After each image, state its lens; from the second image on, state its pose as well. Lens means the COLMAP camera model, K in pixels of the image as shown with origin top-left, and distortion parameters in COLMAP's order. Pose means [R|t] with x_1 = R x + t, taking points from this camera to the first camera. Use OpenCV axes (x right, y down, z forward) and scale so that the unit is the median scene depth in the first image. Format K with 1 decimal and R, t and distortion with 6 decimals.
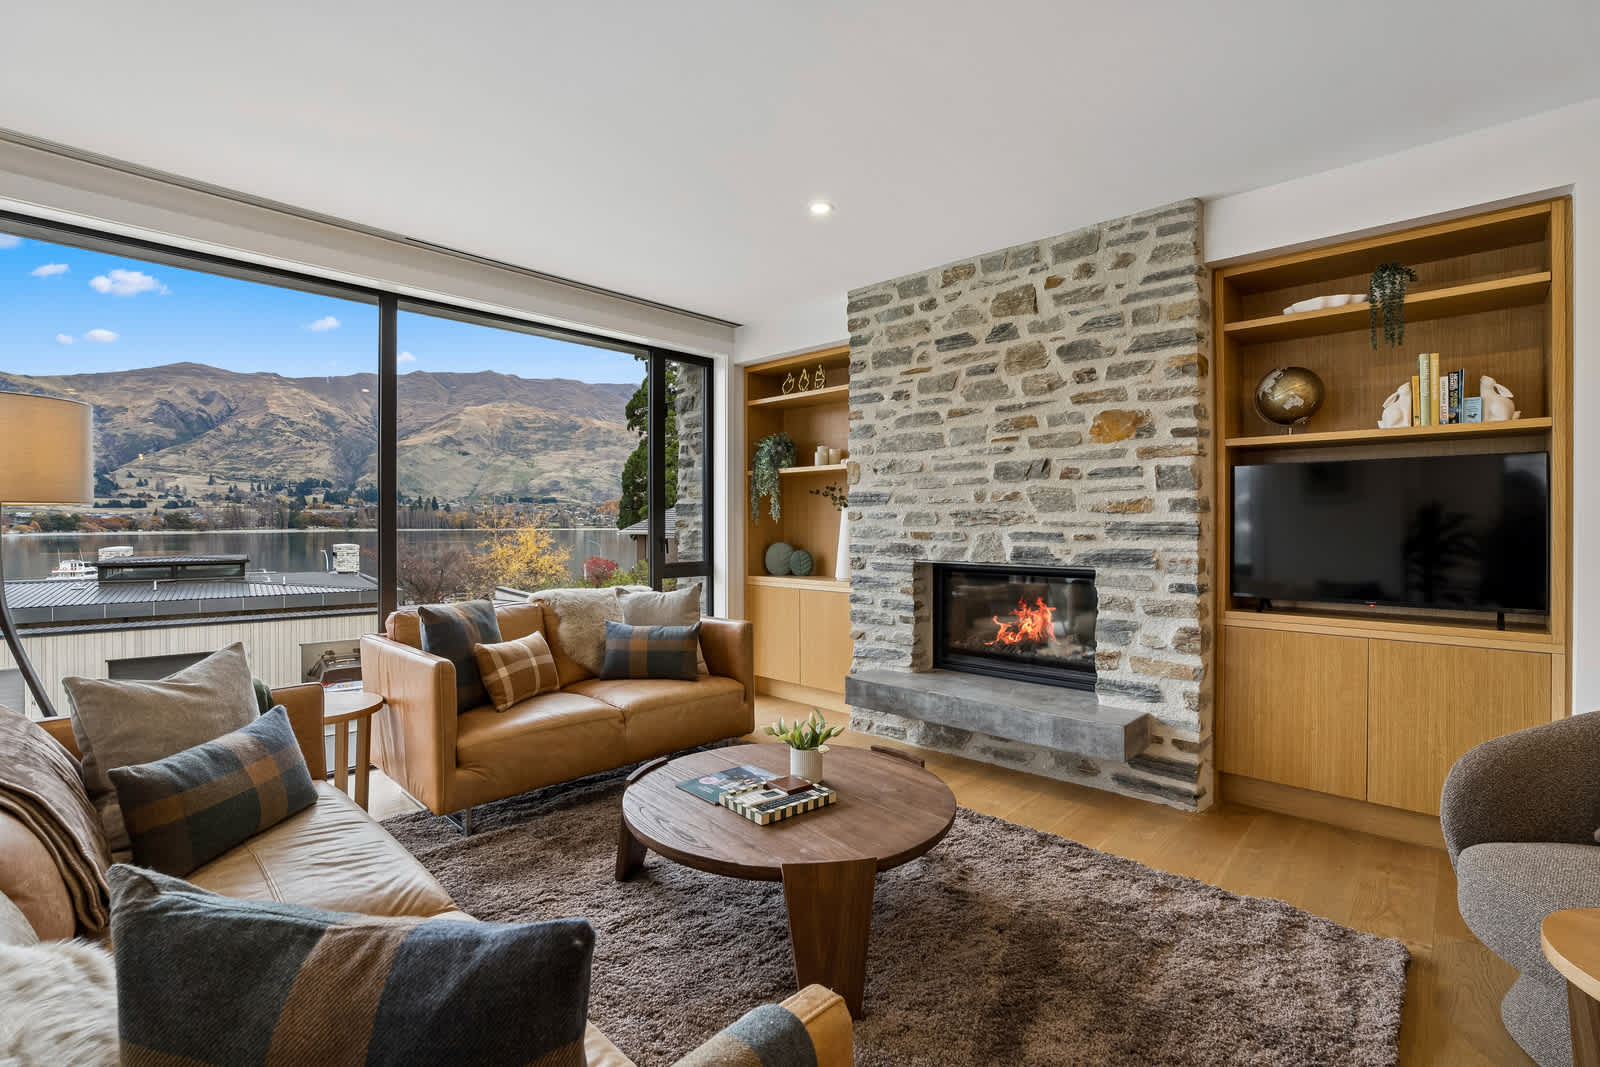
lens RADIAL K [[728.6, 0, 803.0], [0, 728.6, 523.4], [0, 0, 1]] dist [-0.015067, 0.001203]
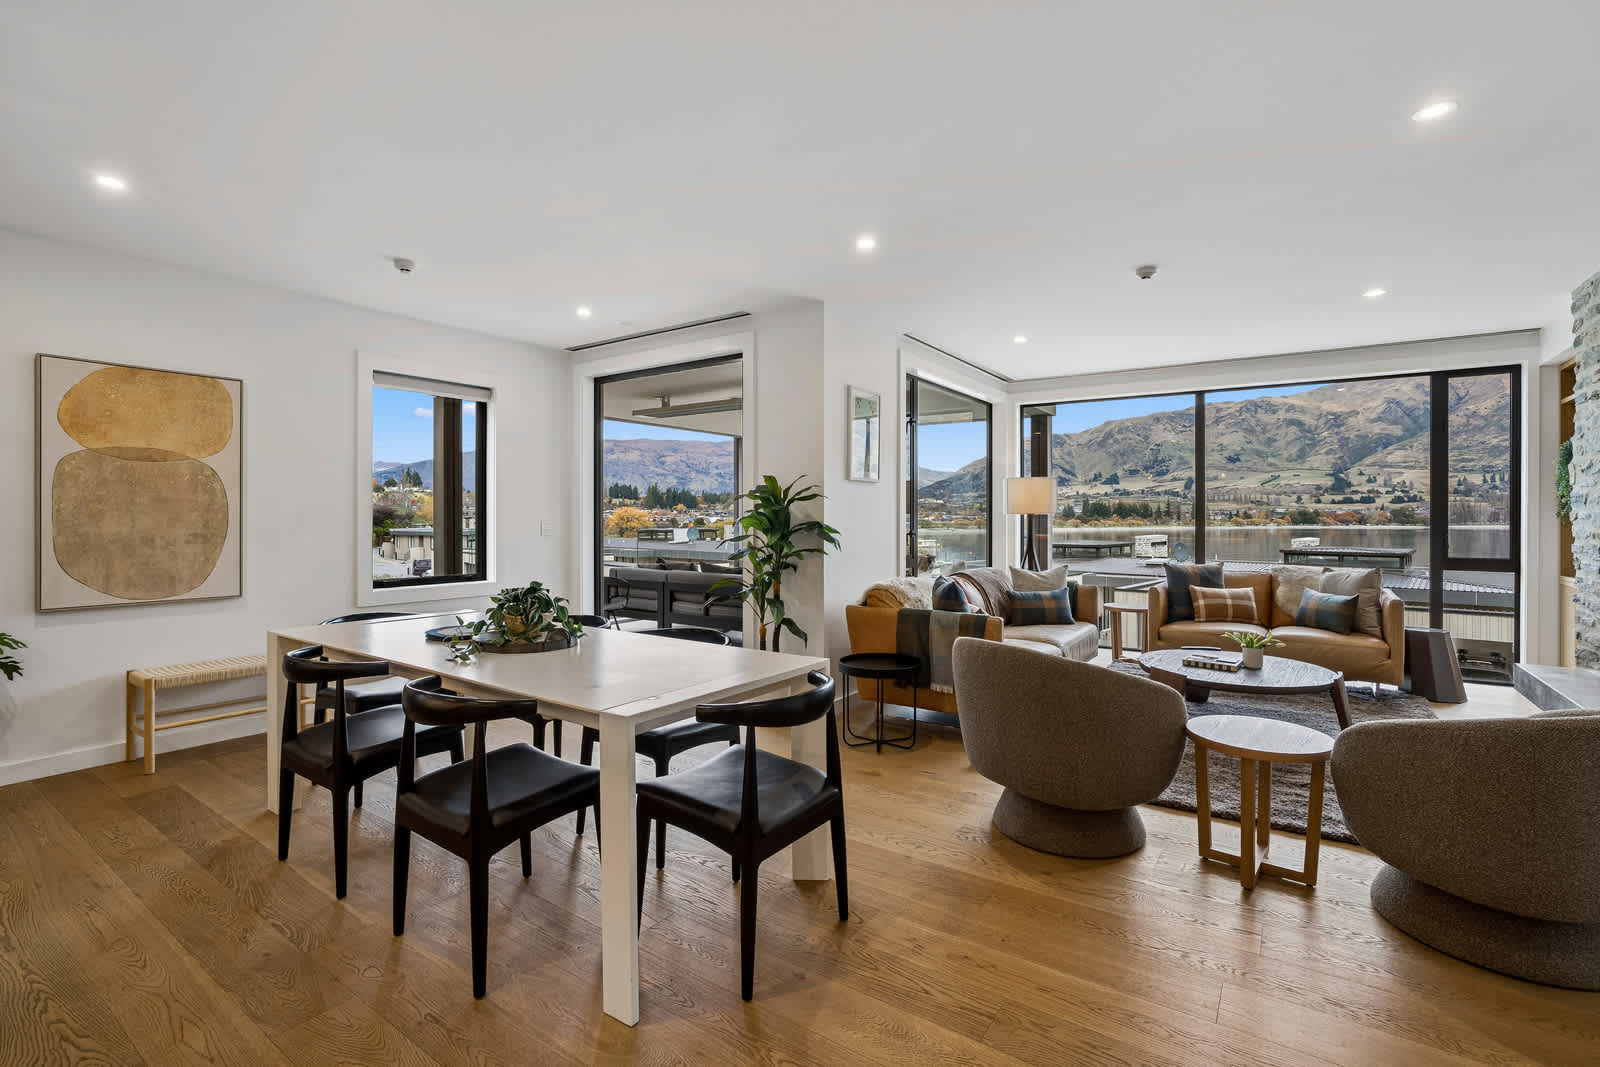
lens RADIAL K [[728.6, 0, 802.2], [0, 728.6, 525.9], [0, 0, 1]] dist [-0.015067, 0.001203]
pose [[0.160977, 0.012721, -0.986876, 0.813586], [-0.002099, 0.999919, 0.012547, -0.006710], [0.986956, 0.000052, 0.160991, -0.193651]]
